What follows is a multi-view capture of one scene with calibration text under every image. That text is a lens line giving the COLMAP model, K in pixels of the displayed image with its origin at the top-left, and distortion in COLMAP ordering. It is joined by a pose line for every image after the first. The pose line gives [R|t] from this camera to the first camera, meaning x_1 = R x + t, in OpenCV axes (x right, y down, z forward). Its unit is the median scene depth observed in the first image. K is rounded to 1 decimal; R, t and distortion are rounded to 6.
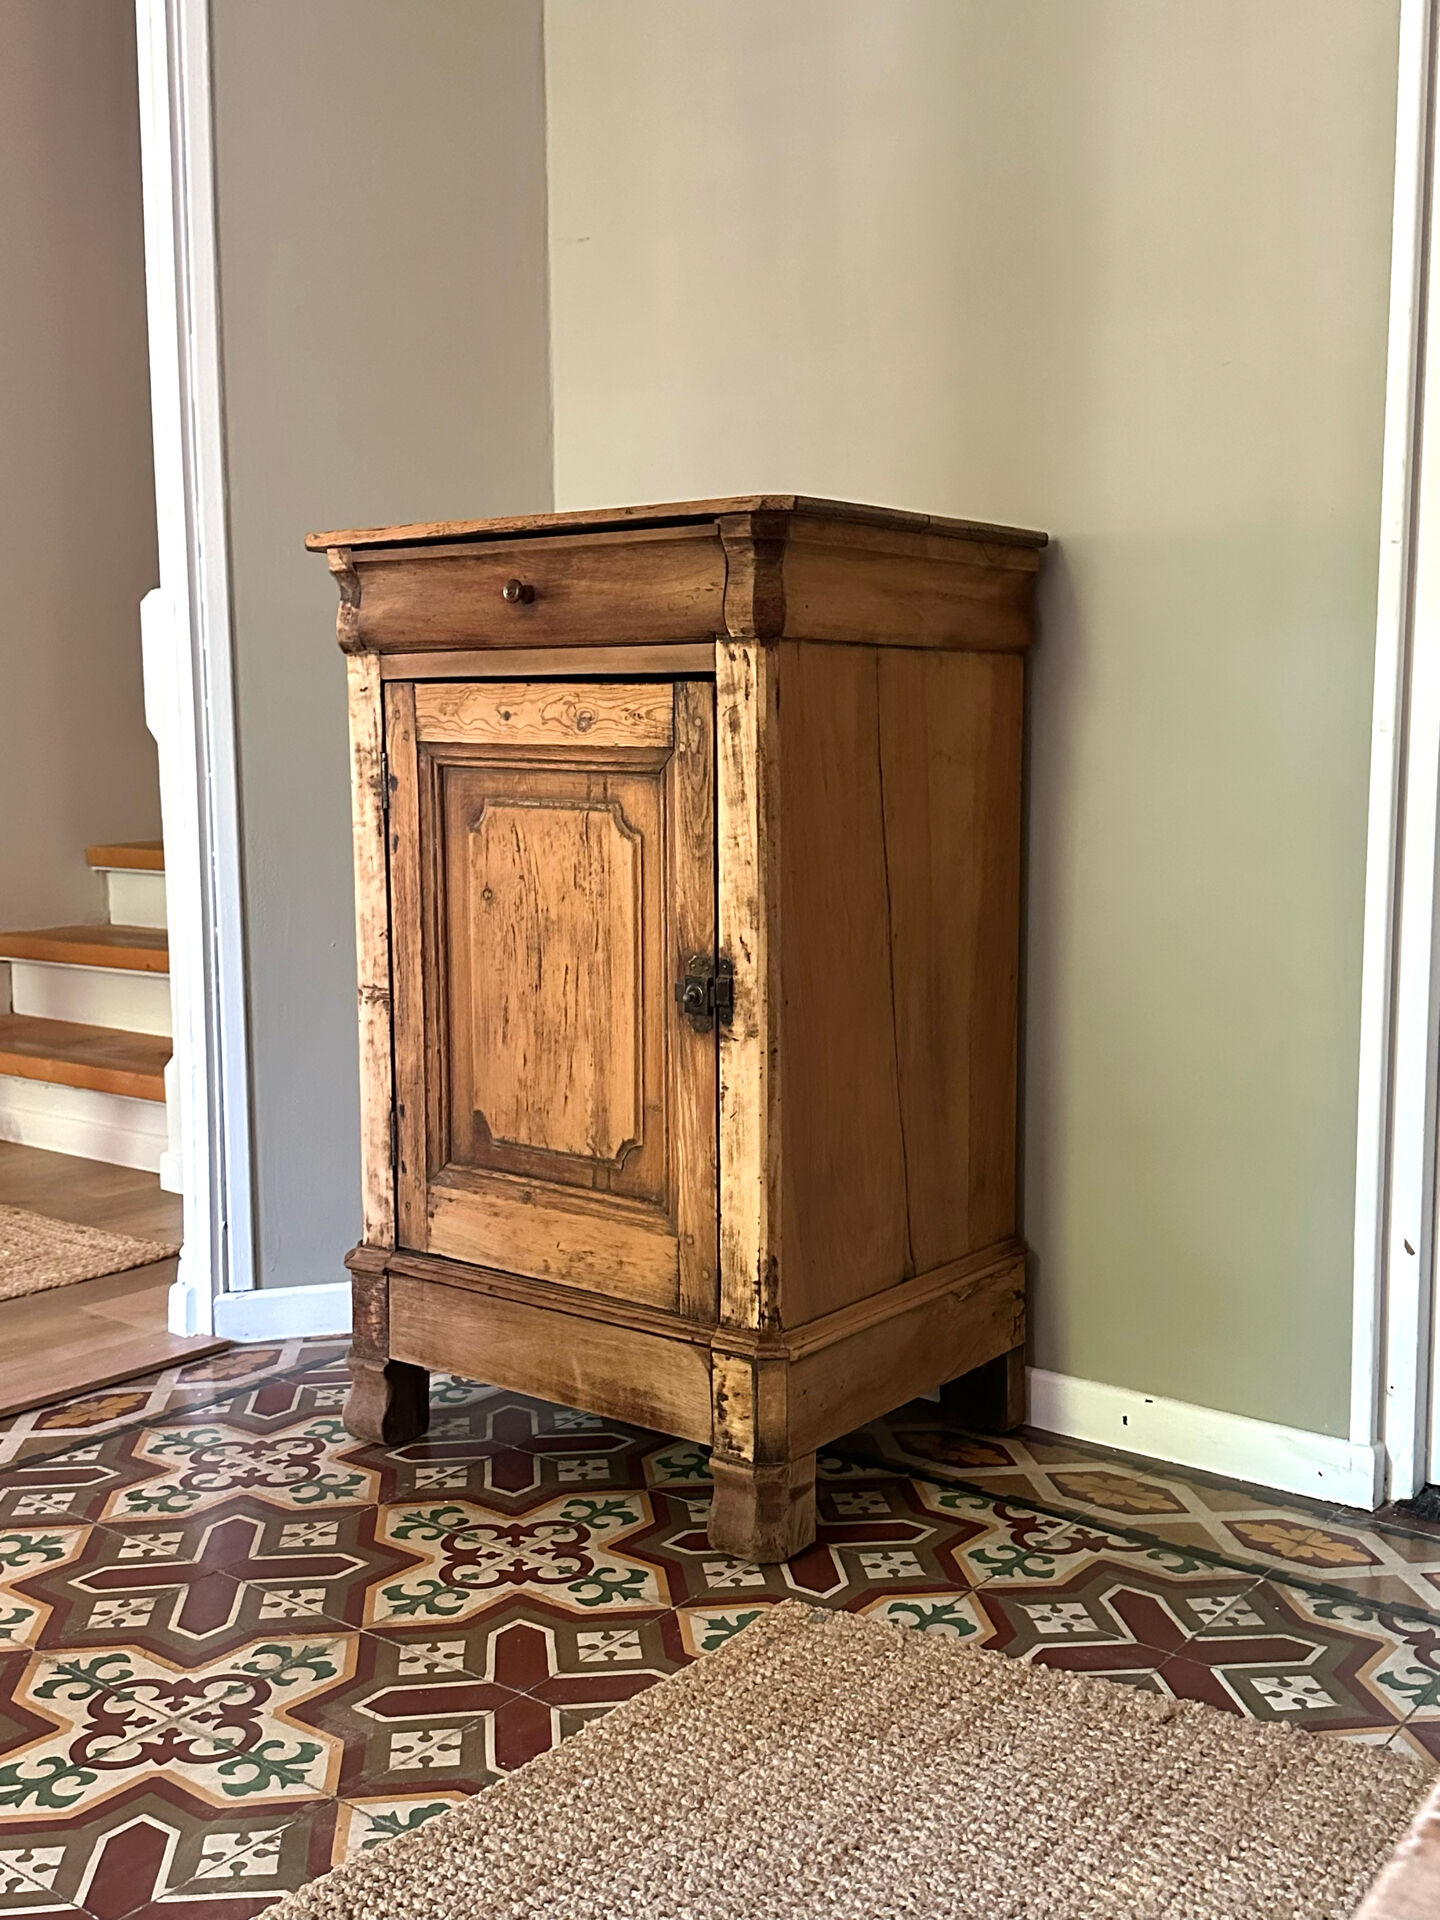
lens RADIAL K [[1966.4, 0, 713.1], [0, 1966.4, 979.3], [0, 0, 1]] dist [-0.007685, 1.356240]
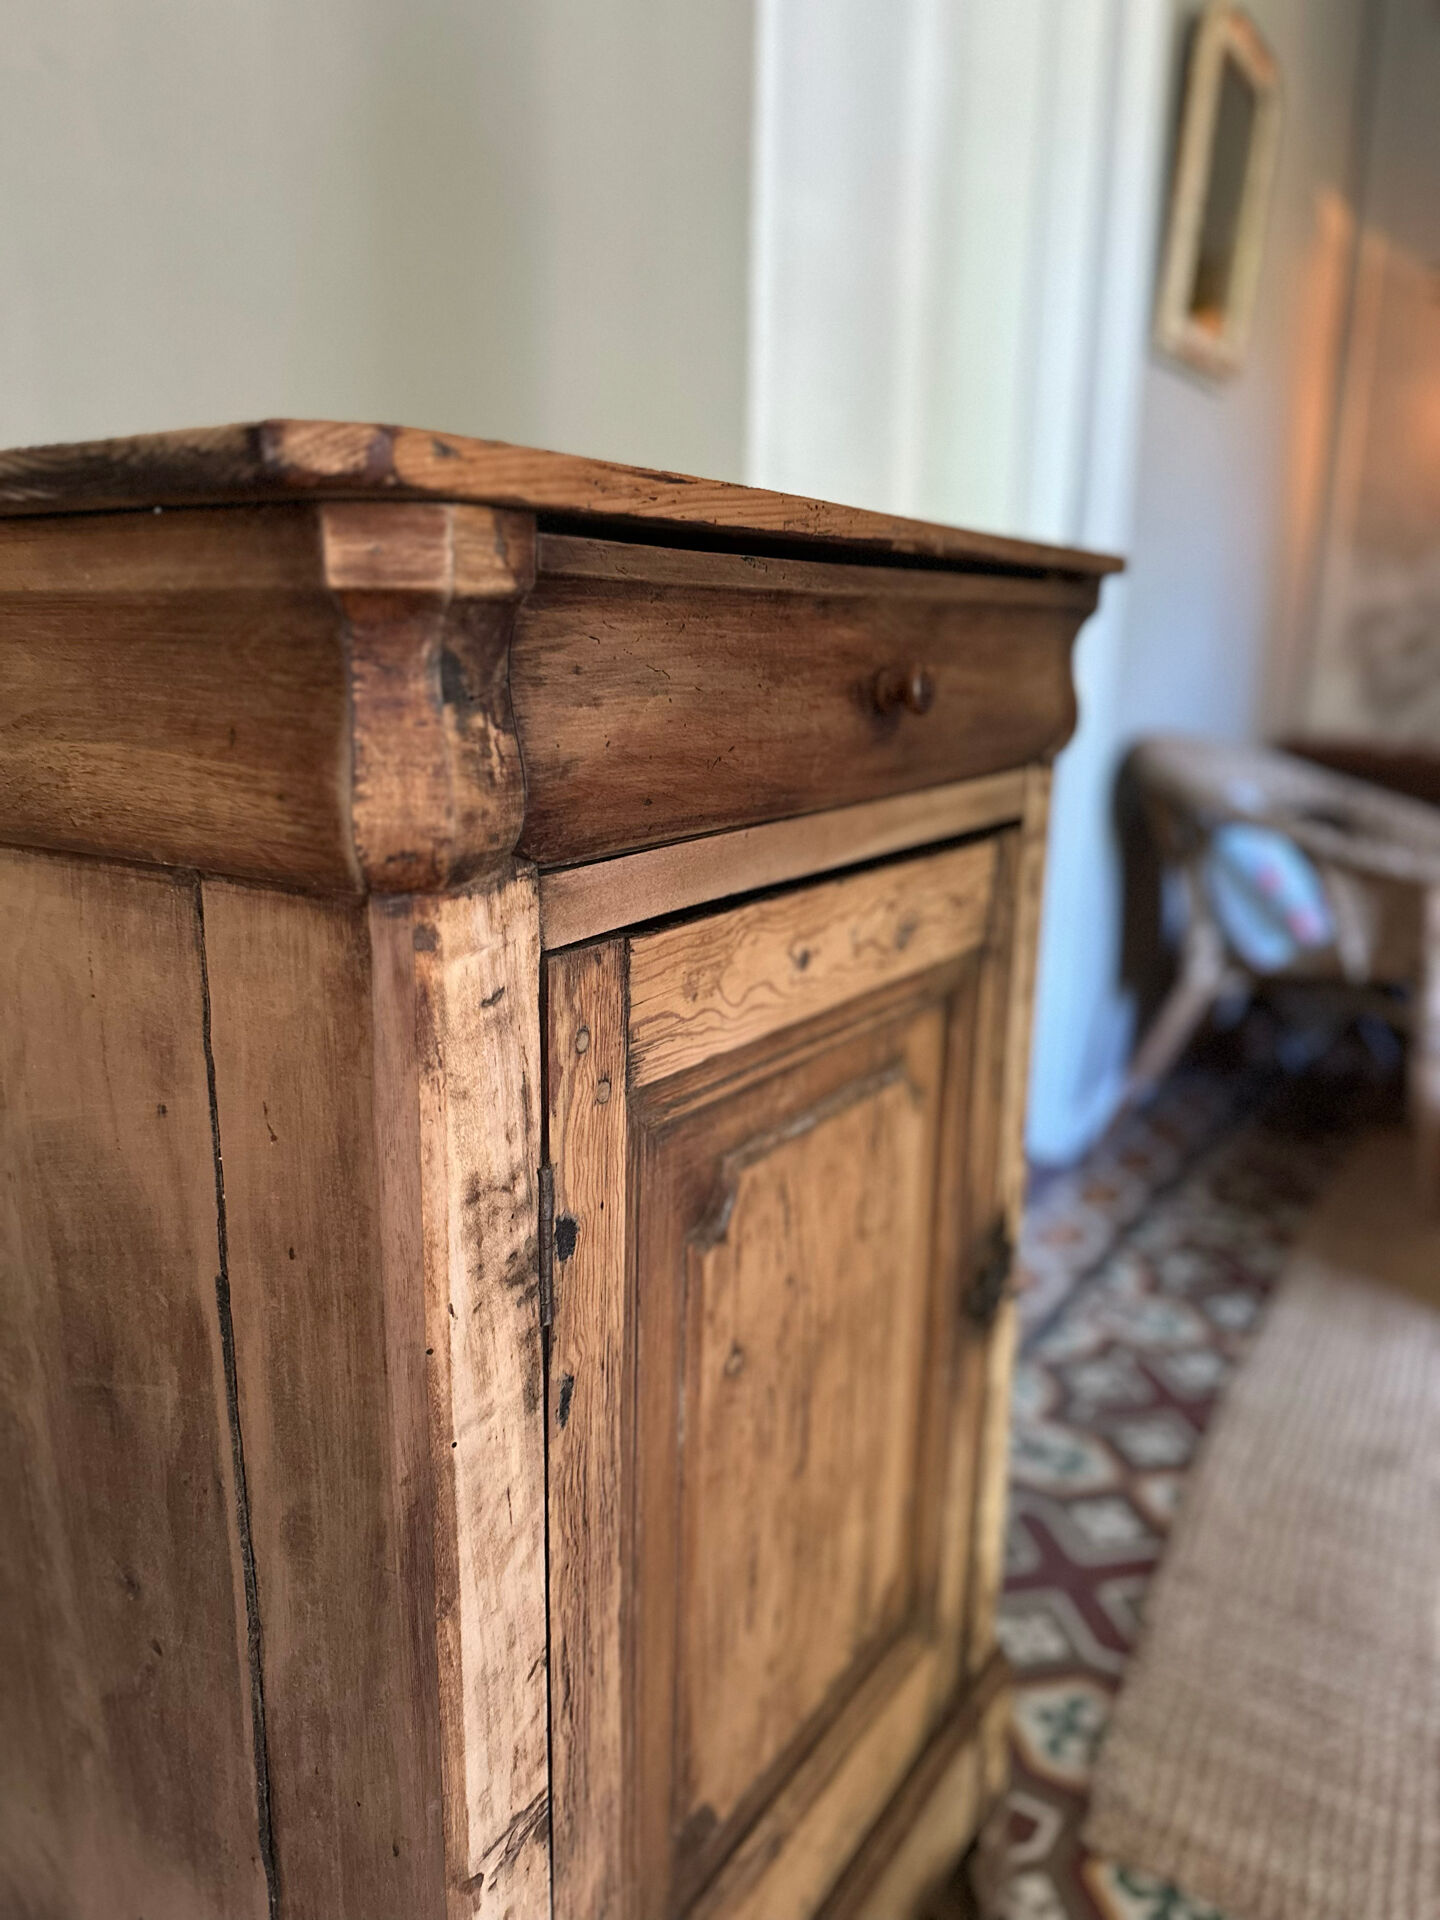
lens RADIAL K [[1351.1, 0, 720.9], [0, 1351.1, 961.5], [0, 0, 1]] dist [0.130308, -0.251538]
pose [[-0.085261, -0.236080, 0.967986, -0.404606], [0.109701, 0.963393, 0.244622, -0.212775], [-0.990301, 0.127046, -0.056242, 1.045495]]
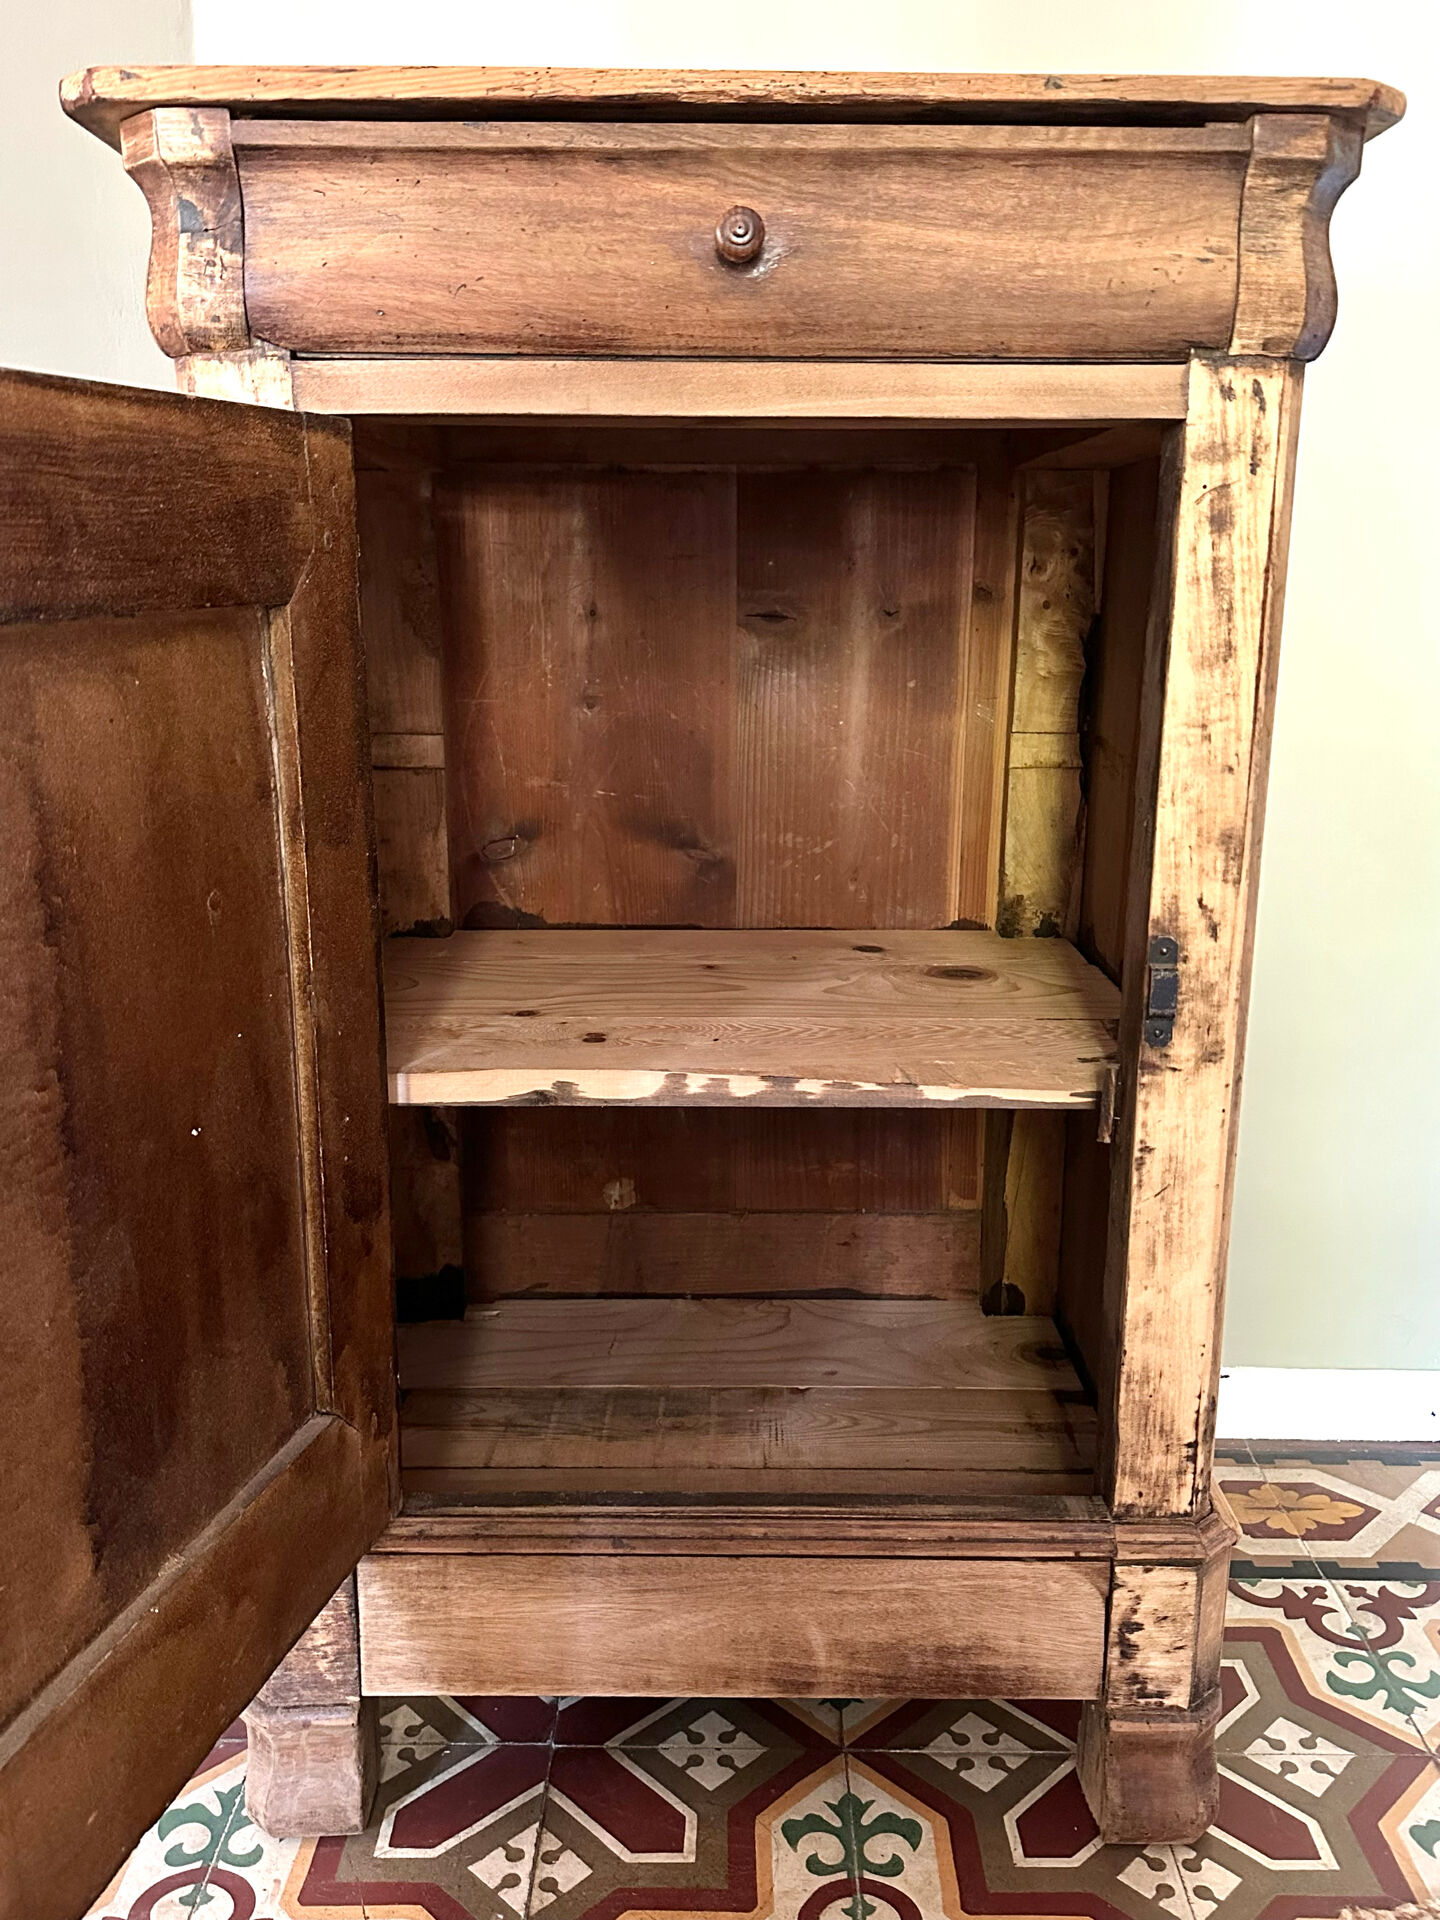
lens RADIAL K [[1600.4, 0, 721.0], [0, 1600.4, 979.8], [0, 0, 1]] dist [0.088649, -0.178806]
pose [[0.790641, -0.138950, 0.596306, -0.360205], [0.067997, 0.987811, 0.140020, -0.068978], [-0.608493, -0.070158, 0.790452, 0.658399]]
